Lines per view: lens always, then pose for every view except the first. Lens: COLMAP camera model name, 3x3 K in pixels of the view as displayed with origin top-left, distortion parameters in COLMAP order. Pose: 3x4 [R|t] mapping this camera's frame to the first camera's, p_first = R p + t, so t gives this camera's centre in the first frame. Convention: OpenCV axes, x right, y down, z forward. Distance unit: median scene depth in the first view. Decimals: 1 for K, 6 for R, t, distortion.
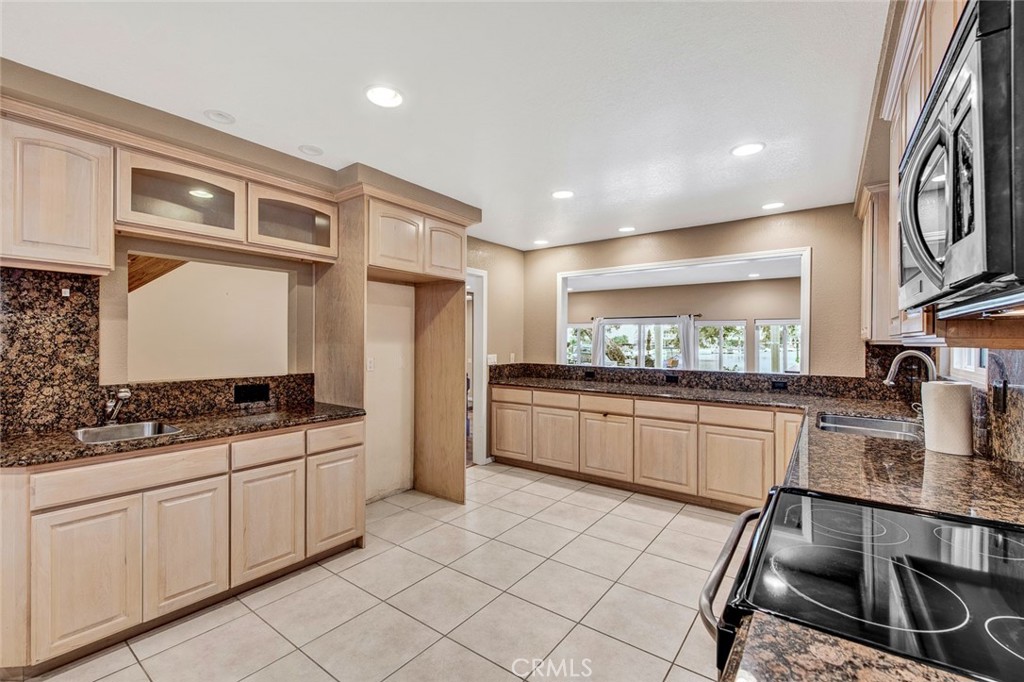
lens RADIAL K [[420.4, 0, 521.5], [0, 420.4, 352.4], [0, 0, 1]] dist [-0.019061, -0.002243]
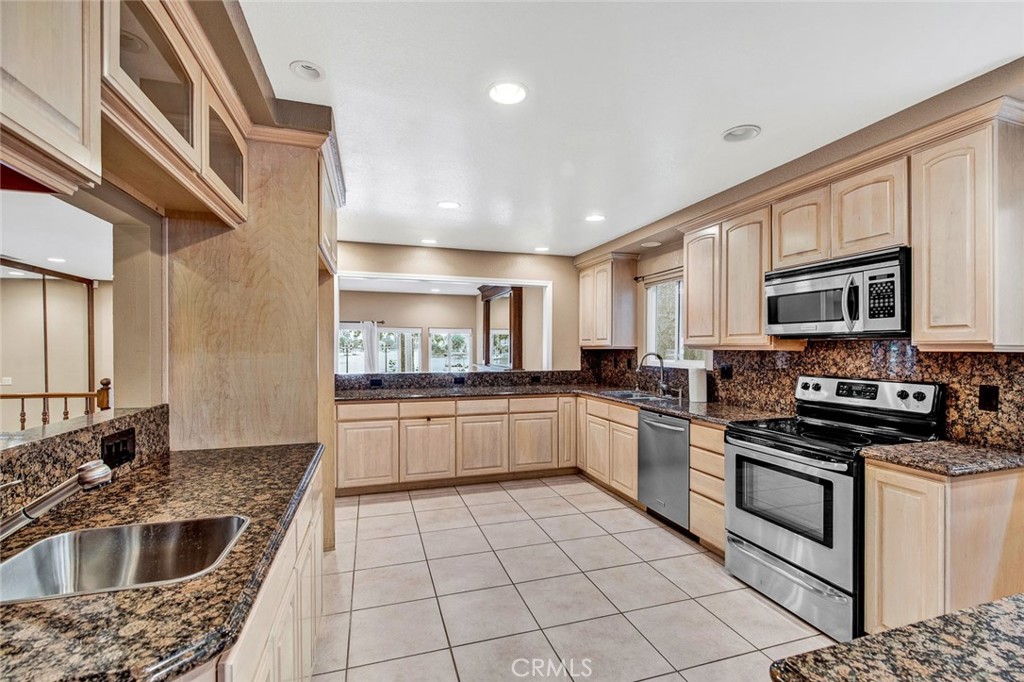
lens RADIAL K [[433.8, 0, 517.9], [0, 433.8, 350.7], [0, 0, 1]] dist [-0.010592, -0.000821]
pose [[0.595717, -0.010128, 0.803130, -0.544690], [0.023171, 0.999721, -0.004580, -0.009720], [-0.802860, 0.021337, 0.595786, 0.192256]]
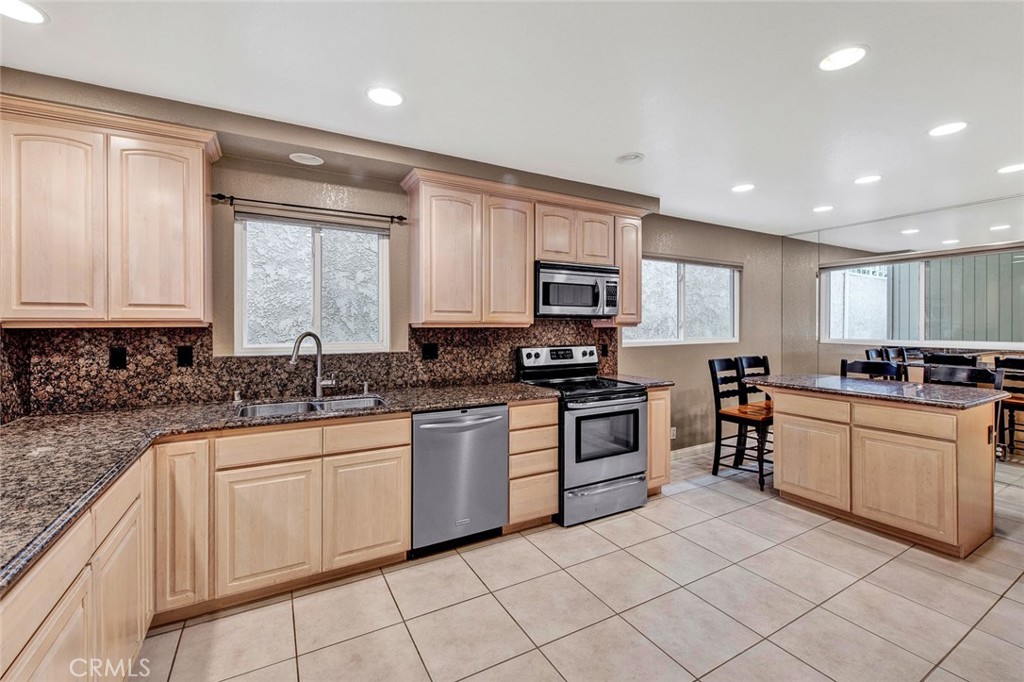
lens RADIAL K [[420.4, 0, 520.4], [0, 420.4, 327.1], [0, 0, 1]] dist [-0.019061, -0.002243]
pose [[-0.895148, -0.005466, 0.445736, -0.042803], [0.007820, 0.999578, 0.027961, -0.027190], [-0.445700, 0.028515, -0.894728, 1.046010]]
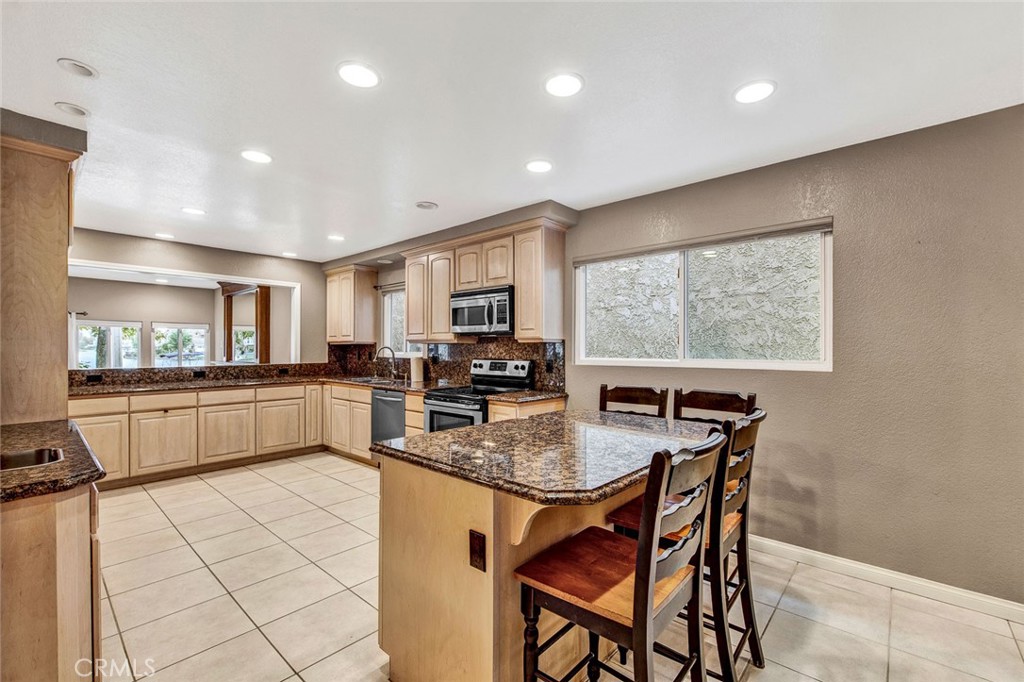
lens RADIAL K [[420.4, 0, 512.7], [0, 420.4, 345.8], [0, 0, 1]] dist [-0.019061, -0.002243]
pose [[0.099622, -0.000919, 0.995025, -0.779570], [0.026382, 0.999650, -0.001718, 0.009906], [-0.994676, 0.026422, 0.099612, 0.024373]]
